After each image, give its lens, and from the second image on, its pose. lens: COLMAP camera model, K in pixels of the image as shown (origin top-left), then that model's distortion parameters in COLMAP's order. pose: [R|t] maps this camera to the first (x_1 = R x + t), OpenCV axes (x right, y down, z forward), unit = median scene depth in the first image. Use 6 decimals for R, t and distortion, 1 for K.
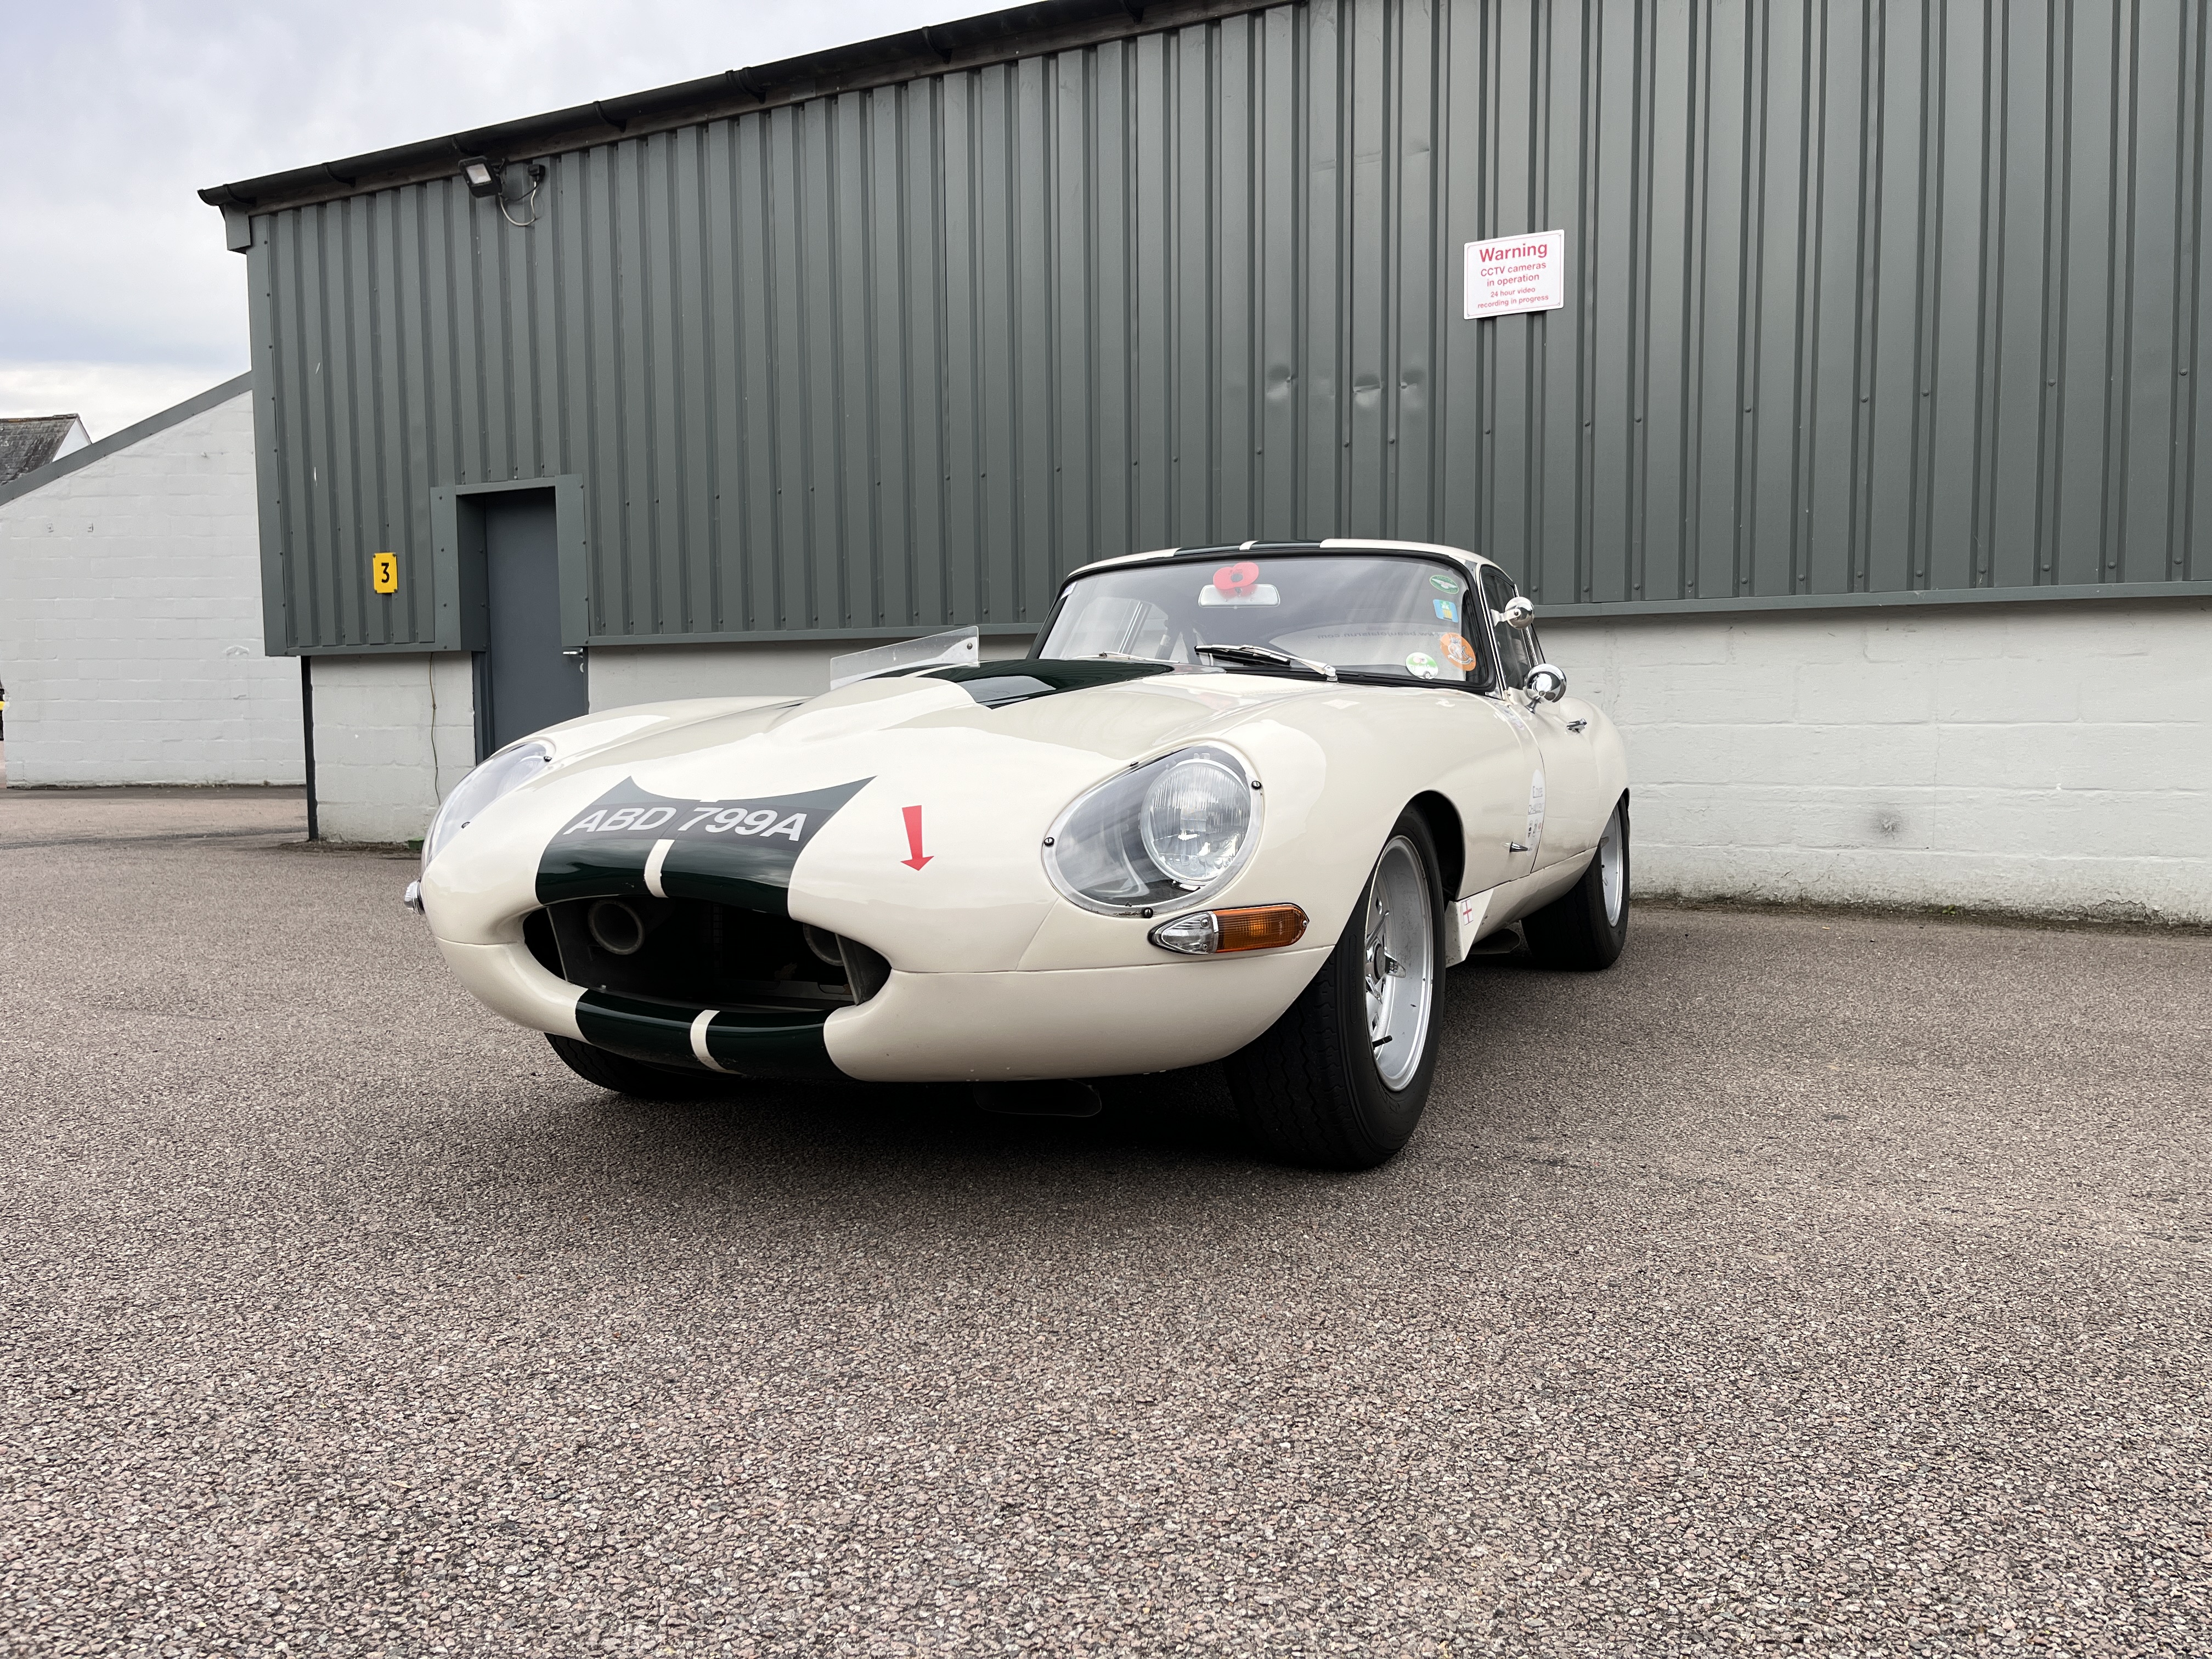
lens RADIAL K [[1676.8, 0, 1121.7], [0, 1676.8, 825.1], [0, 0, 1]] dist [0.056850, -0.076377]
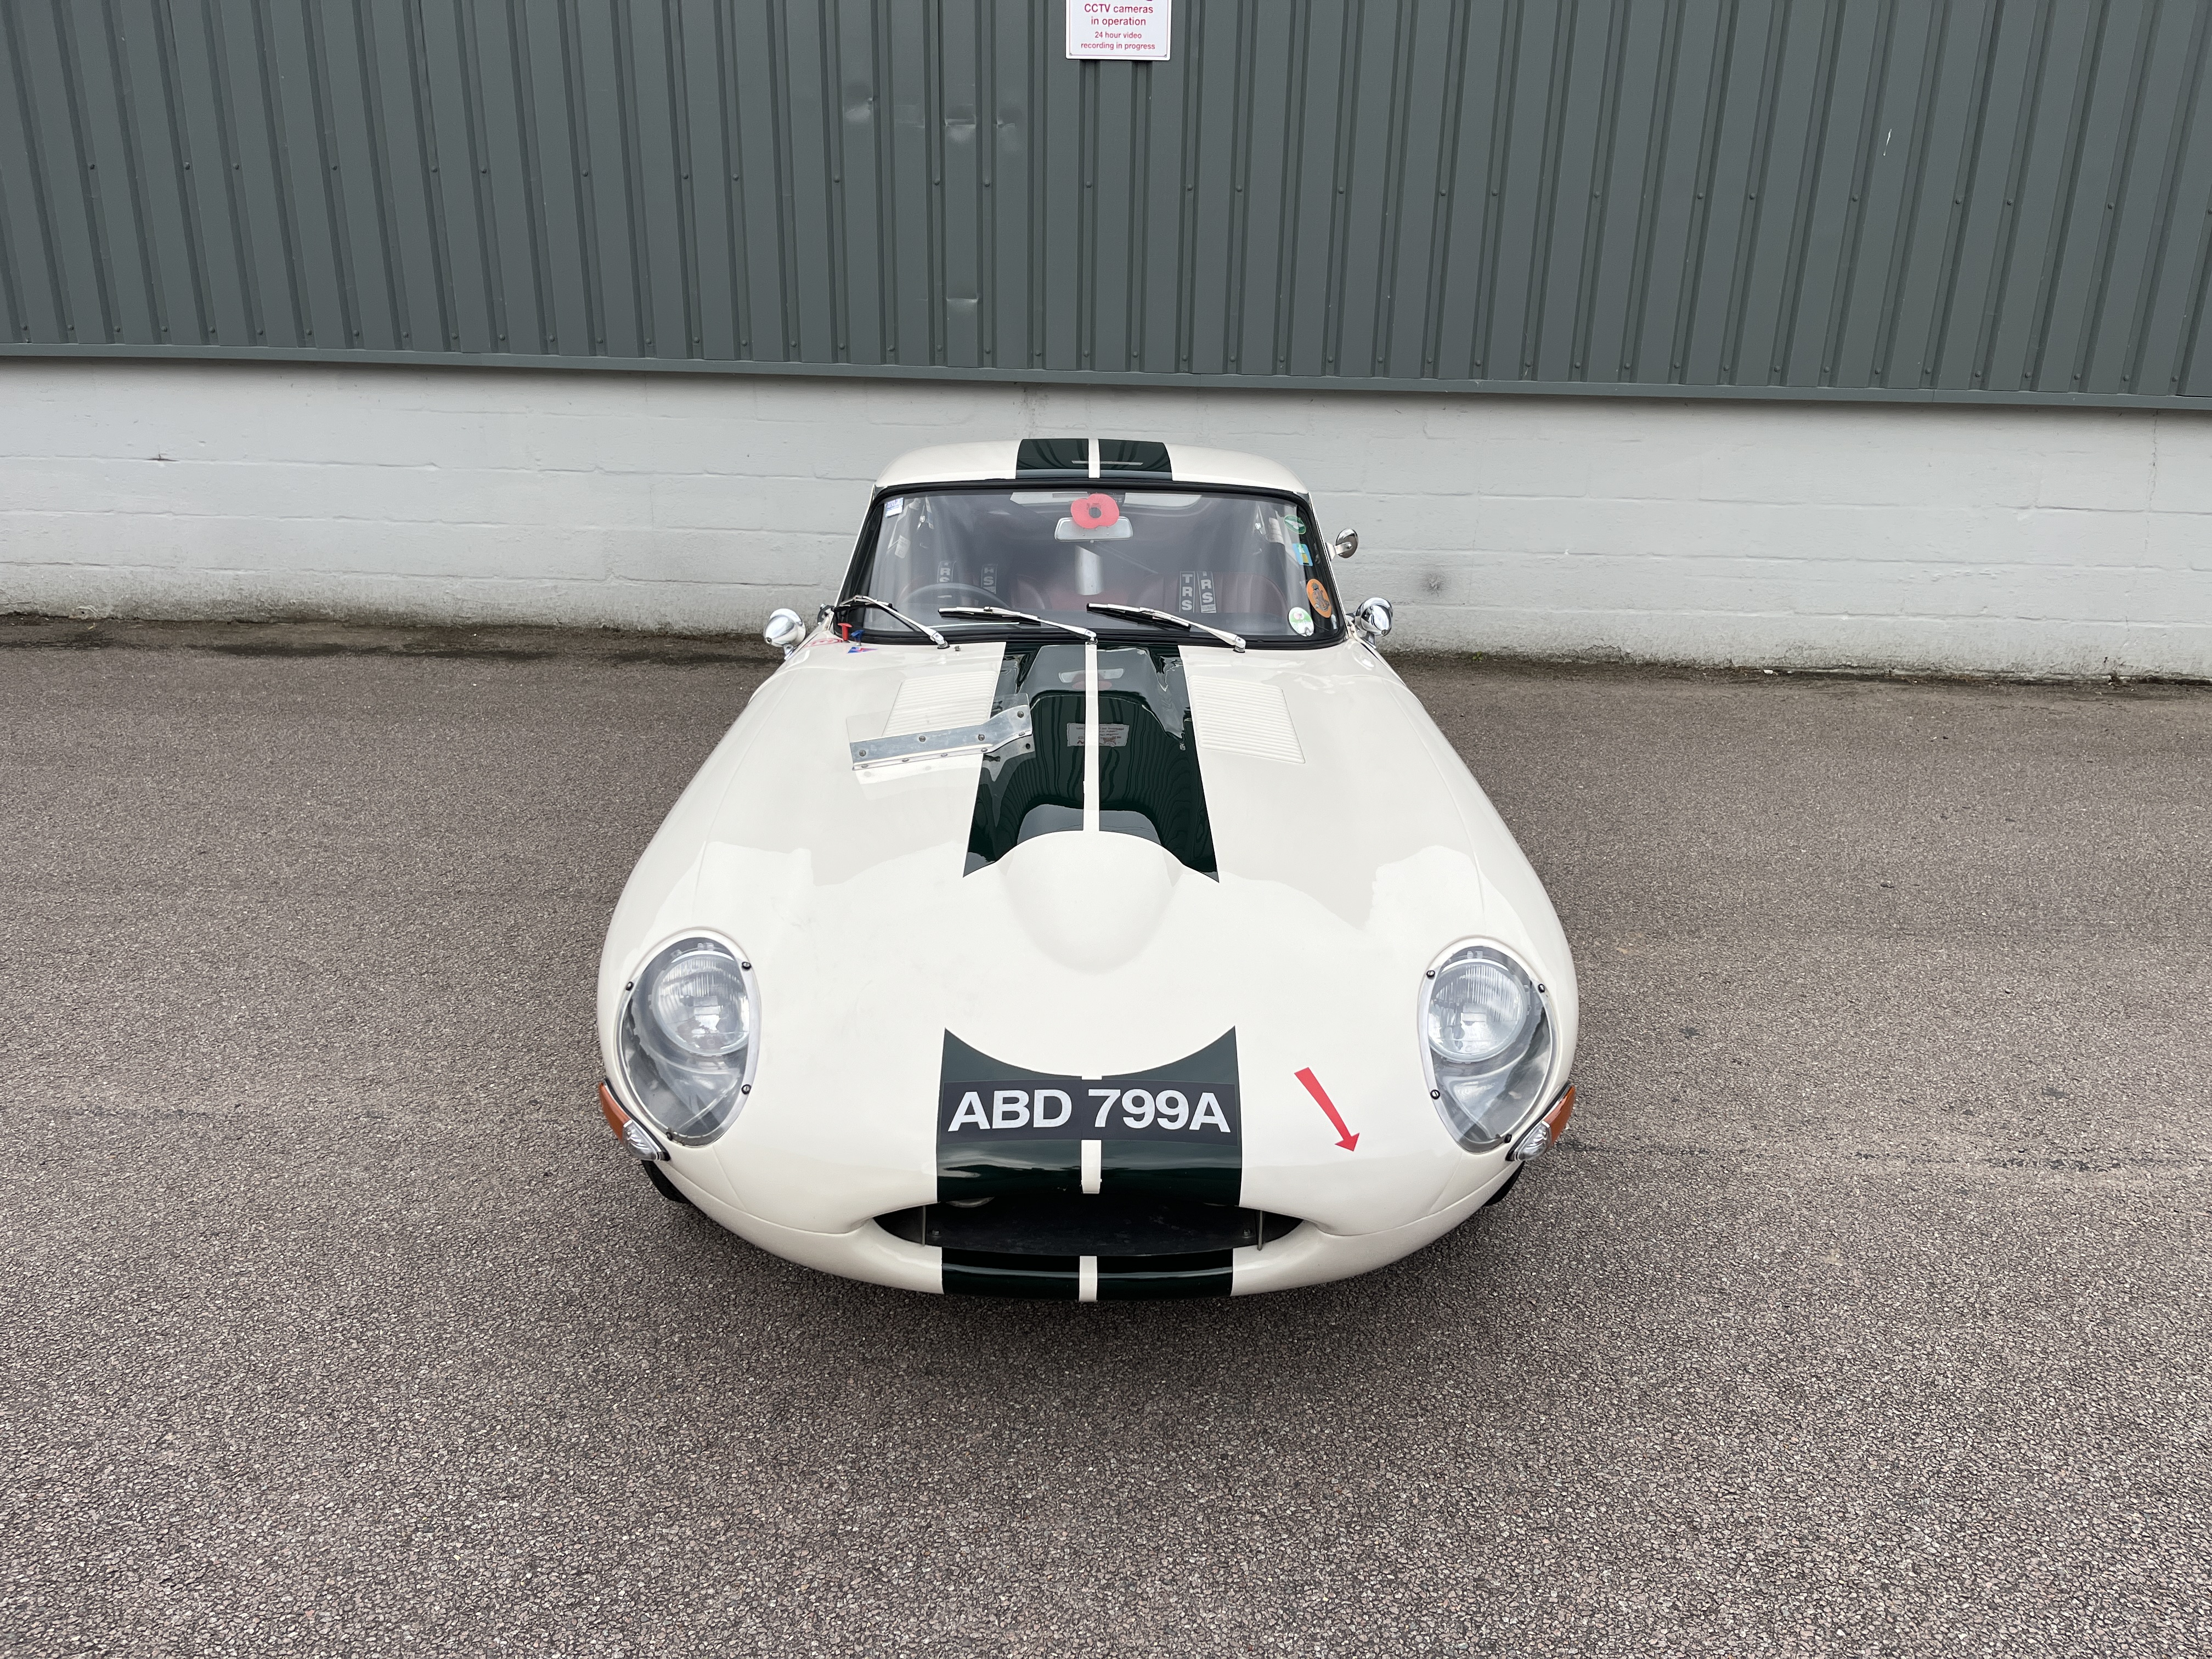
lens RADIAL K [[1685.7, 0, 1128.0], [0, 1685.7, 833.2], [0, 0, 1]] dist [0.049008, -0.067070]
pose [[0.904378, -0.121176, 0.409166, -0.211522], [0.002280, 0.960194, 0.279325, -0.149502], [-0.426726, -0.251683, 0.868655, 0.046846]]
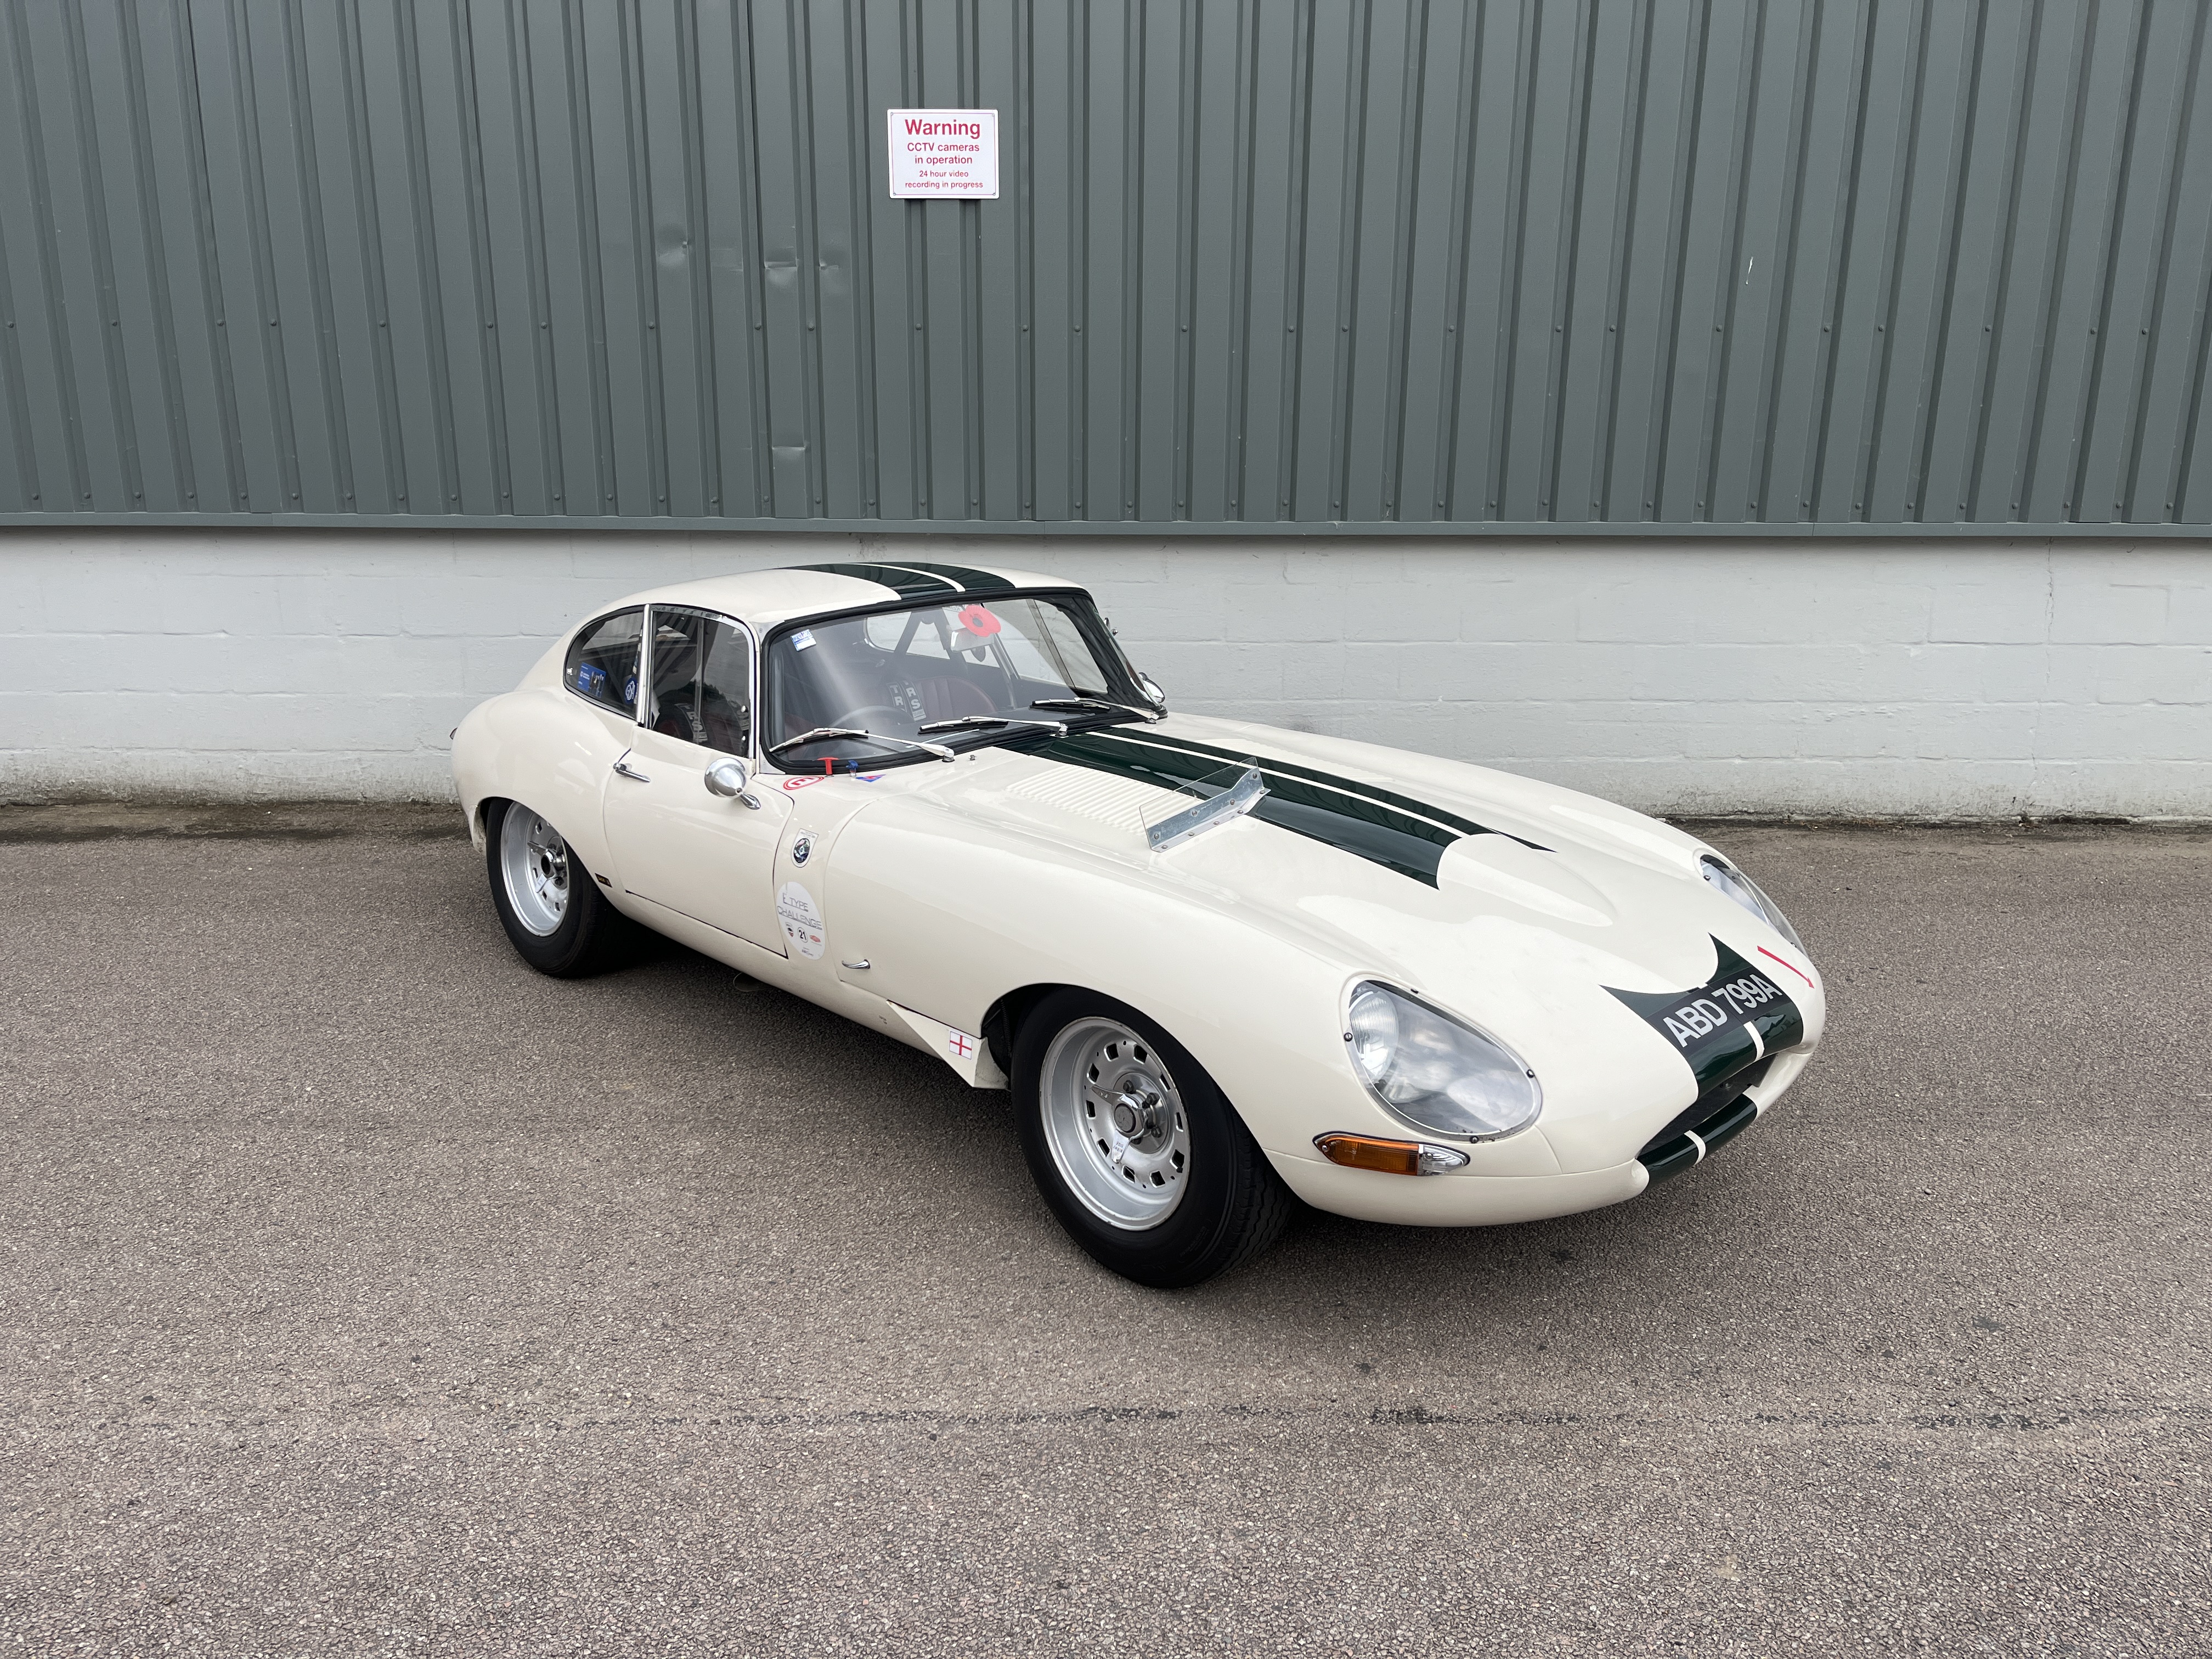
lens RADIAL K [[1680.1, 0, 1101.4], [0, 1680.1, 831.9], [0, 0, 1]] dist [0.055780, -0.078774]
pose [[0.892008, -0.105653, 0.439499, -0.131725], [0.020598, 0.980791, 0.193969, -0.141761], [-0.451551, -0.163969, 0.877050, 0.099952]]
